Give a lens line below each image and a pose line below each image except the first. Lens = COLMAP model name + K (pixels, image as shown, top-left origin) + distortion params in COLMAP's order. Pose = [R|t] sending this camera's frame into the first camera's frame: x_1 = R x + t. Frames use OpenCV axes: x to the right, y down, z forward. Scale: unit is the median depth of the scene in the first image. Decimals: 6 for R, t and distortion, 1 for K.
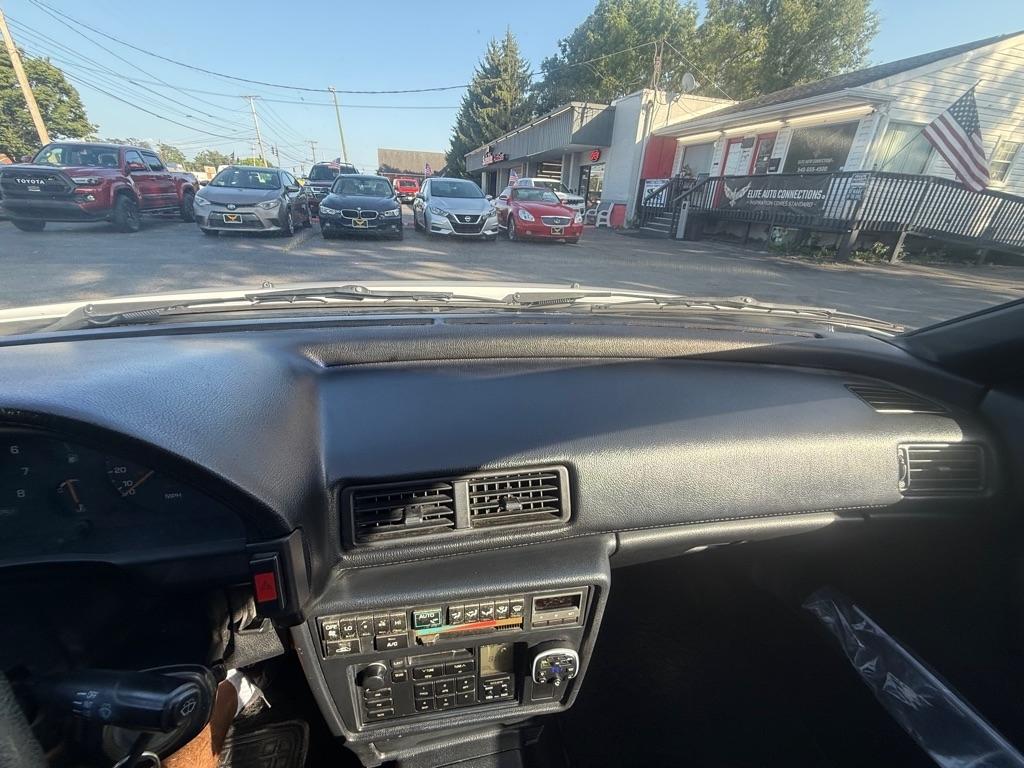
lens RADIAL K [[408.4, 0, 512.4], [0, 408.4, 383.1], [0, 0, 1]] dist [-0.001573, 0.000189]
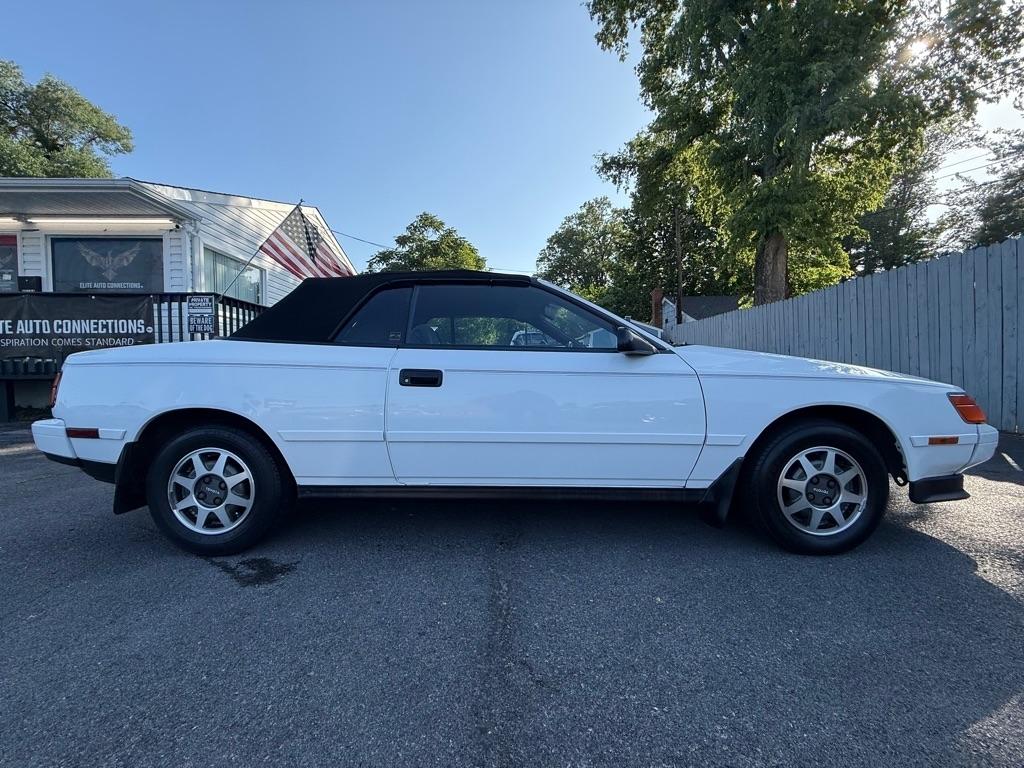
lens RADIAL K [[408.4, 0, 512.4], [0, 408.4, 383.9], [0, 0, 1]] dist [-0.001573, 0.000189]
pose [[0.223866, -0.077573, 0.971528, 0.259075], [0.423974, 0.905318, -0.025408, -0.125907], [-0.877570, 0.417591, 0.235559, 0.376087]]
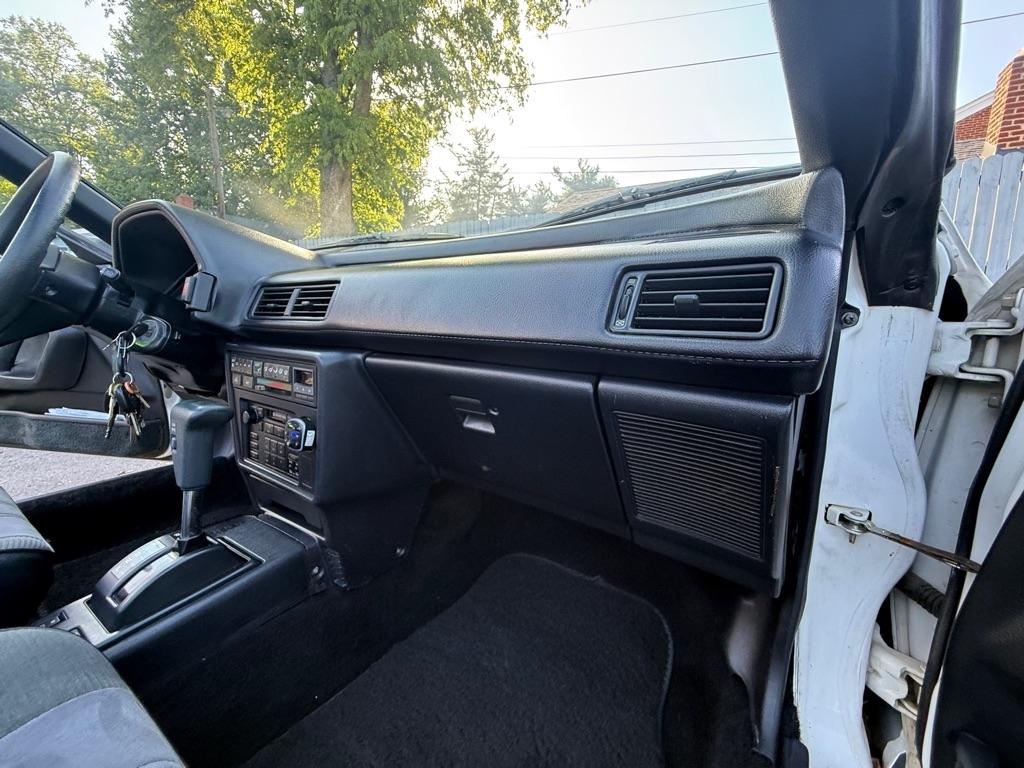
lens RADIAL K [[408.4, 0, 513.4], [0, 408.4, 386.6], [0, 0, 1]] dist [-0.001573, 0.000189]
pose [[-0.703095, -0.185123, 0.686576, 0.442005], [0.241325, 0.846099, 0.475267, -0.122332], [-0.668894, 0.499846, -0.550213, 0.395936]]
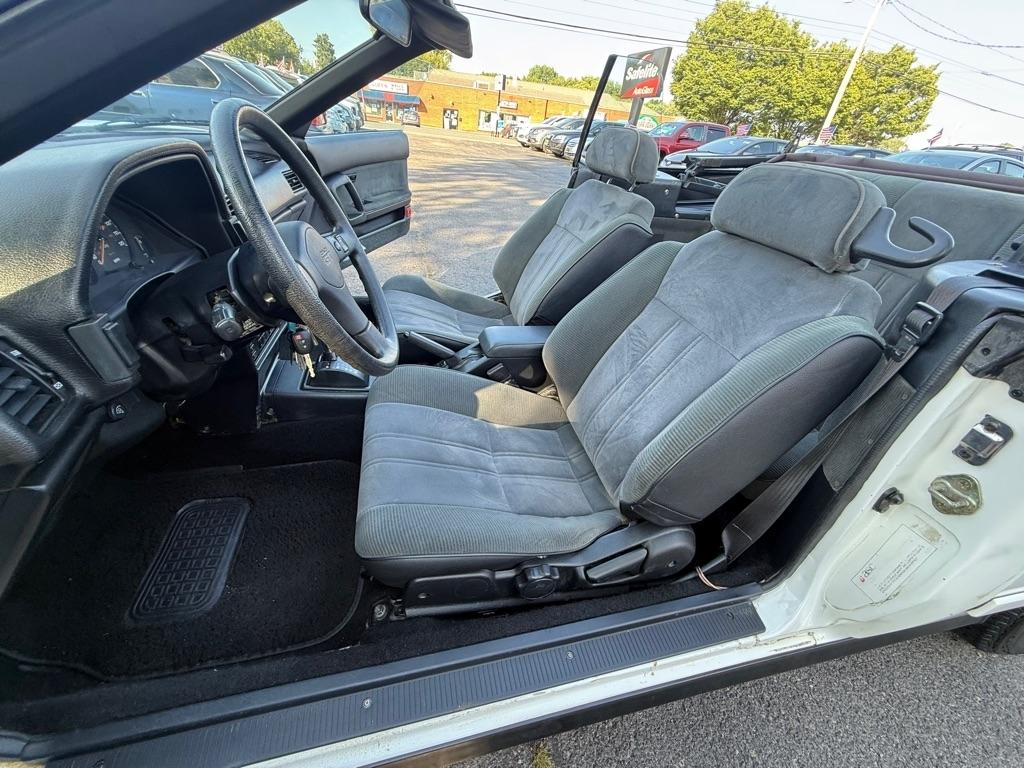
lens RADIAL K [[408.4, 0, 508.2], [0, 408.4, 384.0], [0, 0, 1]] dist [-0.001573, 0.000189]
pose [[0.014761, 0.495361, -0.868562, 0.603912], [-0.510364, 0.750712, 0.419475, -0.152939], [0.859832, 0.437091, 0.263895, 0.421551]]
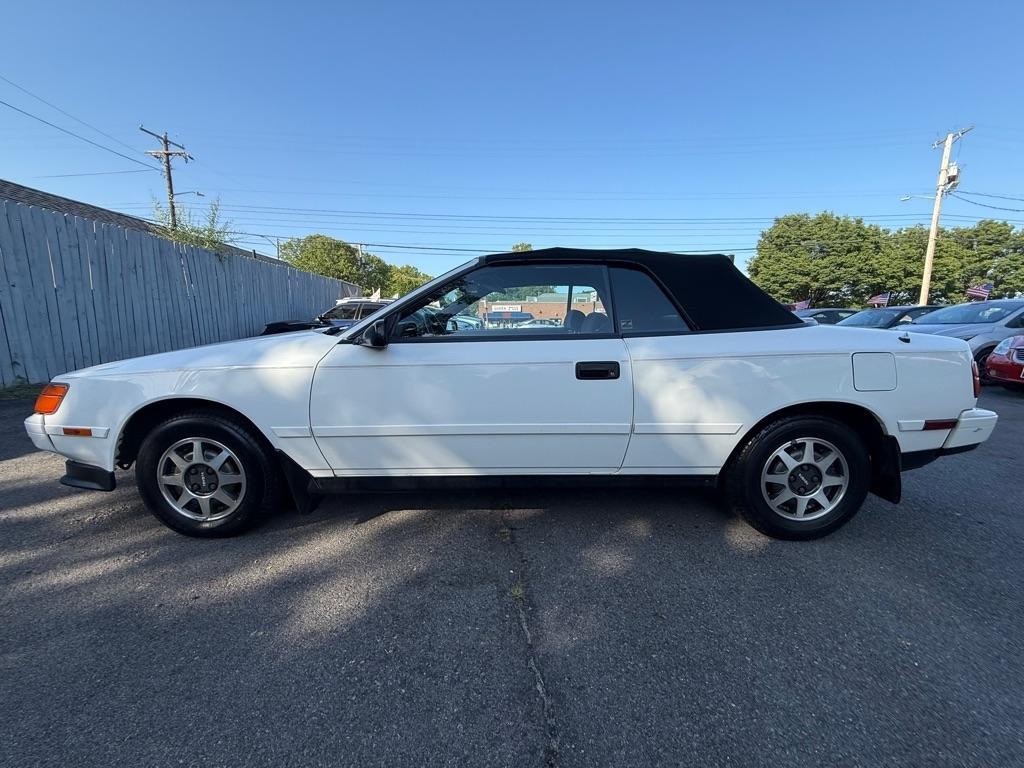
lens RADIAL K [[408.4, 0, 509.2], [0, 408.4, 385.1], [0, 0, 1]] dist [-0.001573, 0.000189]
pose [[-0.223091, 0.093697, -0.970284, 0.742192], [-0.422148, 0.887904, 0.182803, -0.162868], [0.878648, 0.450385, -0.158530, 0.479938]]
